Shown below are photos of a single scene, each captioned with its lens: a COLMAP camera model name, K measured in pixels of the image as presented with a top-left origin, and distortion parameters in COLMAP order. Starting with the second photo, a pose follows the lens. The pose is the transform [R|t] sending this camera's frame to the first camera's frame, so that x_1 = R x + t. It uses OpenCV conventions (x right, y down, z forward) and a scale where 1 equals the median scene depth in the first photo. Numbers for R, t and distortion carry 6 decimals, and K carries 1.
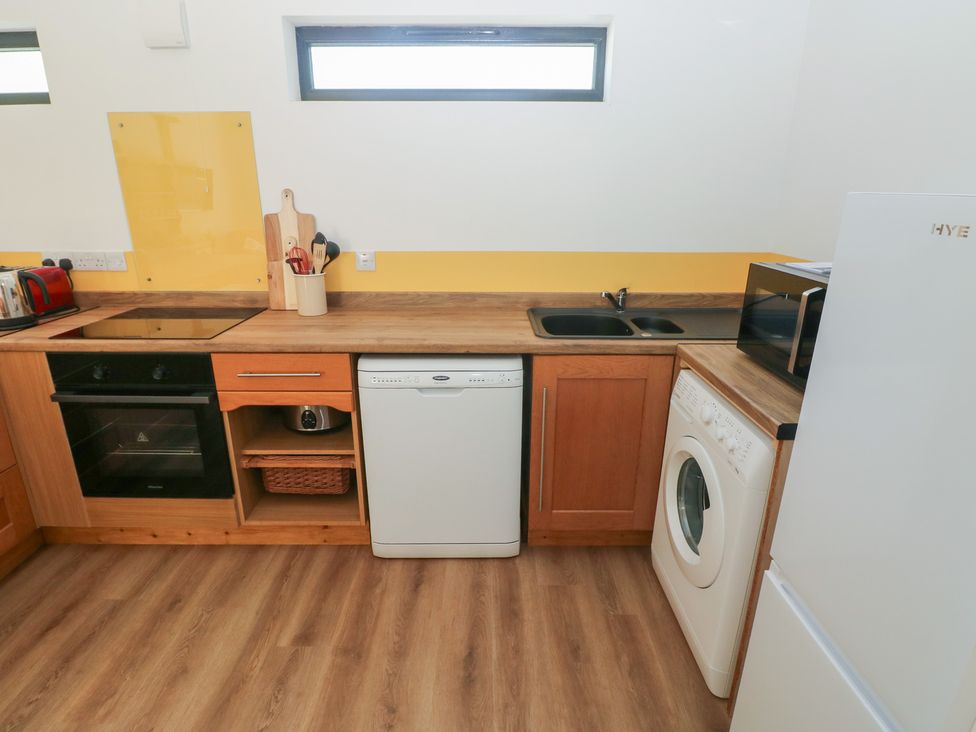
lens RADIAL K [[521.3, 0, 493.4], [0, 521.3, 358.4], [0, 0, 1]] dist [-0.002280, -0.012572]
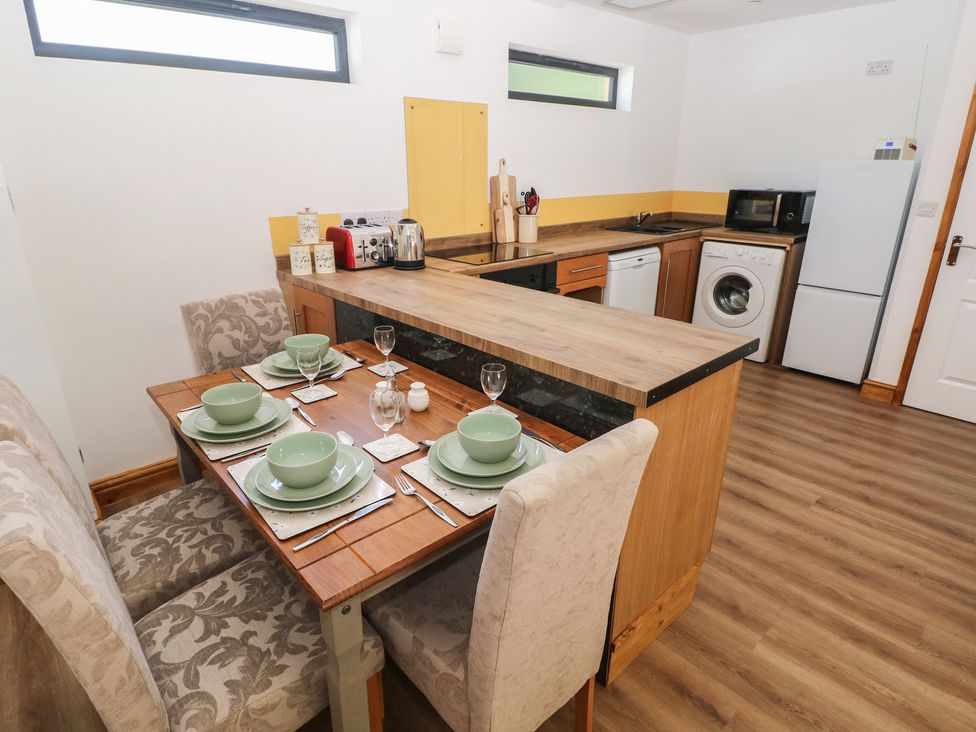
lens RADIAL K [[521.3, 0, 489.0], [0, 521.3, 360.4], [0, 0, 1]] dist [-0.002280, -0.012572]
pose [[0.753799, -0.238285, 0.612379, -1.568922], [0.211787, 0.970304, 0.116862, 0.050924], [-0.622040, 0.041603, 0.781880, -0.110165]]
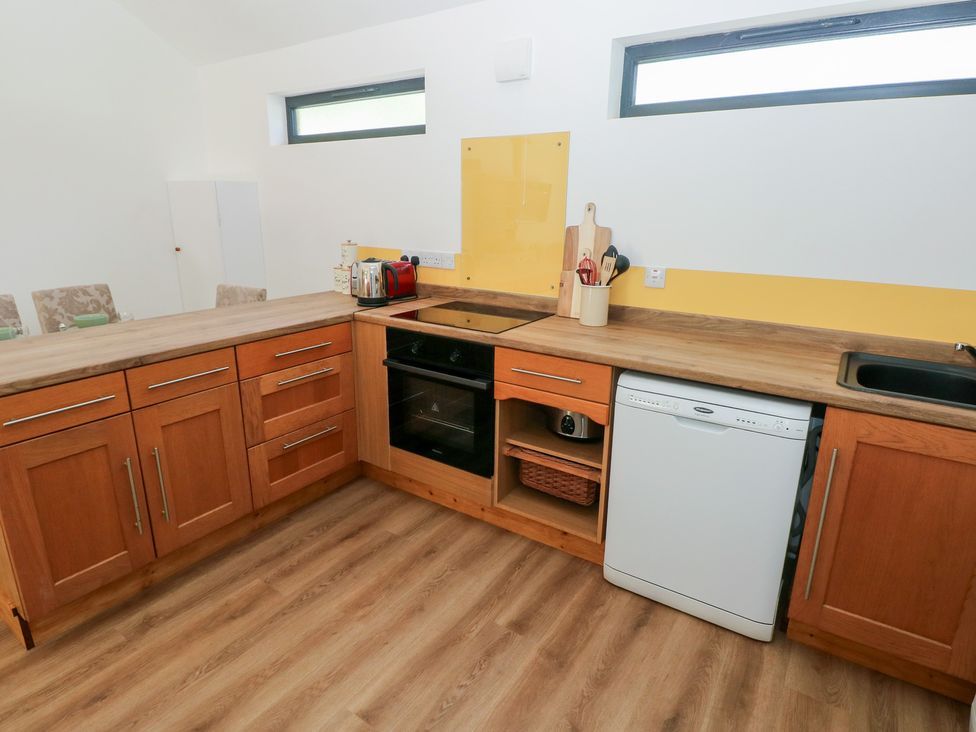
lens RADIAL K [[553.9, 0, 487.1], [0, 553.9, 361.6], [0, 0, 1]] dist [-0.011808, -0.006371]
pose [[0.825717, 0.158691, -0.541303, 0.086511], [-0.179116, 0.983711, 0.015162, 0.007016], [0.534891, 0.084437, 0.840691, -0.012714]]
